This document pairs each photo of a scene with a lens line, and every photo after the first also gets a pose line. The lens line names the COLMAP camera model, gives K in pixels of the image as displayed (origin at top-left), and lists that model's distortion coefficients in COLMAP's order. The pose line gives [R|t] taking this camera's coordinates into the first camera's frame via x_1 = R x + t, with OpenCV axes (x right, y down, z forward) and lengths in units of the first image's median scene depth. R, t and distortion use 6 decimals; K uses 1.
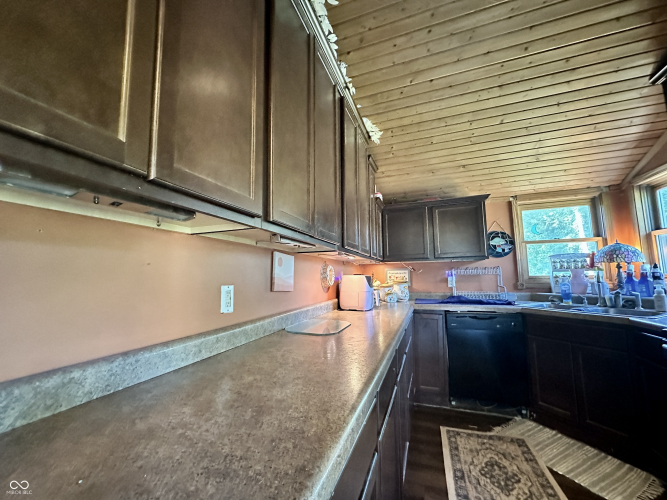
lens RADIAL K [[266.8, 0, 331.4], [0, 266.8, 249.5], [0, 0, 1]] dist [-0.003285, -0.000097]
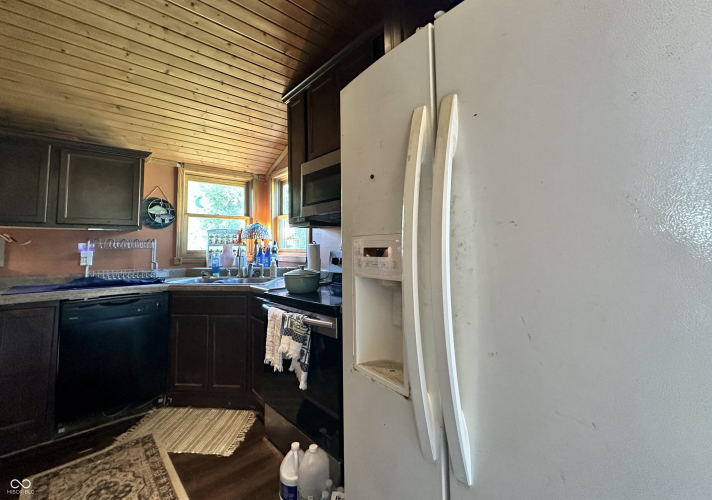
lens RADIAL K [[303.5, 0, 351.1], [0, 303.5, 226.1], [0, 0, 1]] dist [-0.002668, 0.000671]
pose [[0.473214, 0.071151, 0.878069, 0.103718], [-0.086884, 0.995643, -0.033855, -0.000818], [-0.876652, -0.060269, 0.477335, -0.025742]]
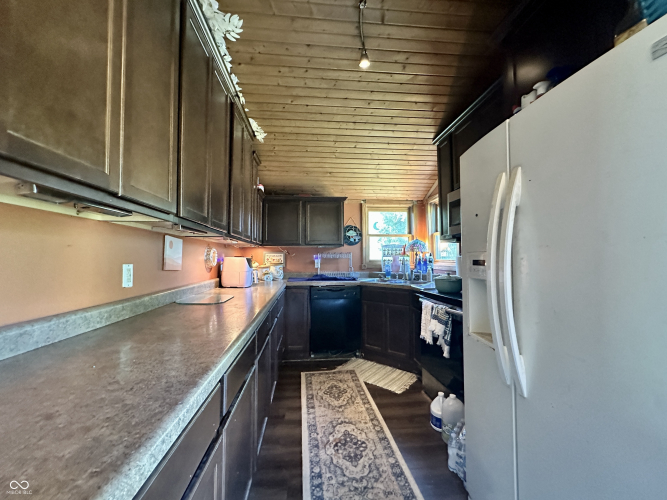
lens RADIAL K [[266.8, 0, 333.4], [0, 266.8, 250.5], [0, 0, 1]] dist [-0.003285, -0.000097]
pose [[0.897510, 0.026683, 0.440186, -0.049881], [-0.056804, 0.996847, 0.055393, -0.022063], [-0.437320, -0.074720, 0.896196, -0.230637]]
